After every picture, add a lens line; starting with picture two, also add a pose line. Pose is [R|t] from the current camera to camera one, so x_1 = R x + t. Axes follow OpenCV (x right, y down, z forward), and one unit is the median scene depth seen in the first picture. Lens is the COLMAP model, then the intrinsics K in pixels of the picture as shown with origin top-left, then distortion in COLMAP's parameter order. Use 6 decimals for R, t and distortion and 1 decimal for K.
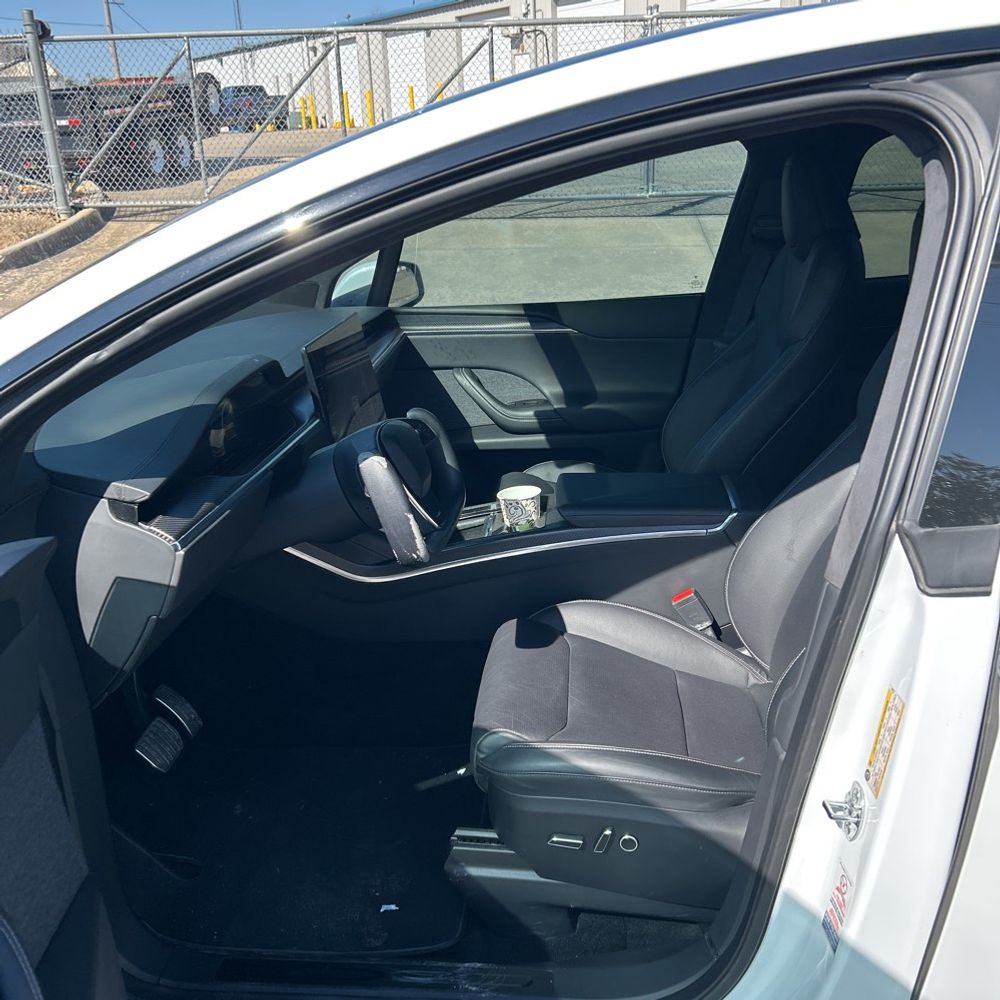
lens RADIAL K [[1021.7, 0, 497.2], [0, 1021.7, 502.5], [0, 0, 1]] dist [0.007089, 0.000000]
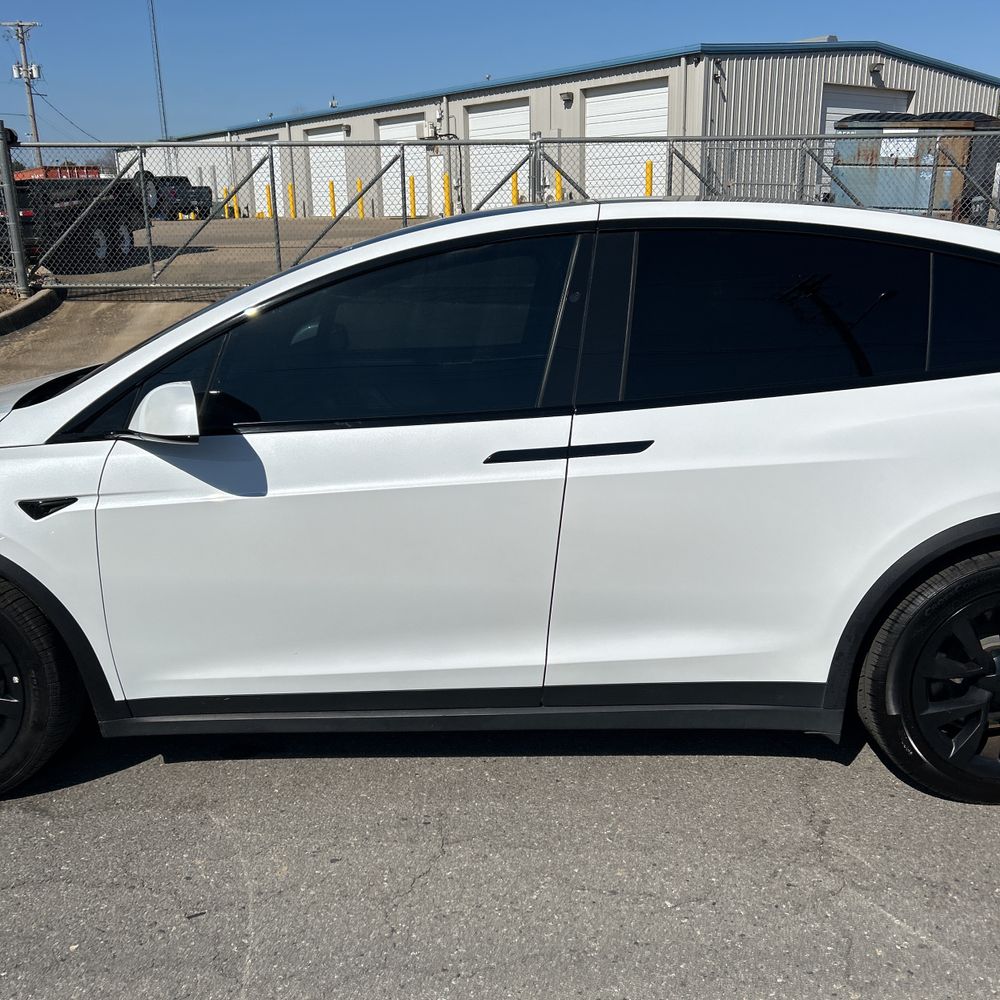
lens RADIAL K [[1021.7, 0, 504.1], [0, 1021.7, 500.5], [0, 0, 1]] dist [0.007089, 0.000000]
pose [[0.996346, -0.002984, 0.085354, 0.008070], [0.010089, 0.996504, -0.082938, 0.043201], [-0.084808, 0.083496, 0.992893, -0.142733]]
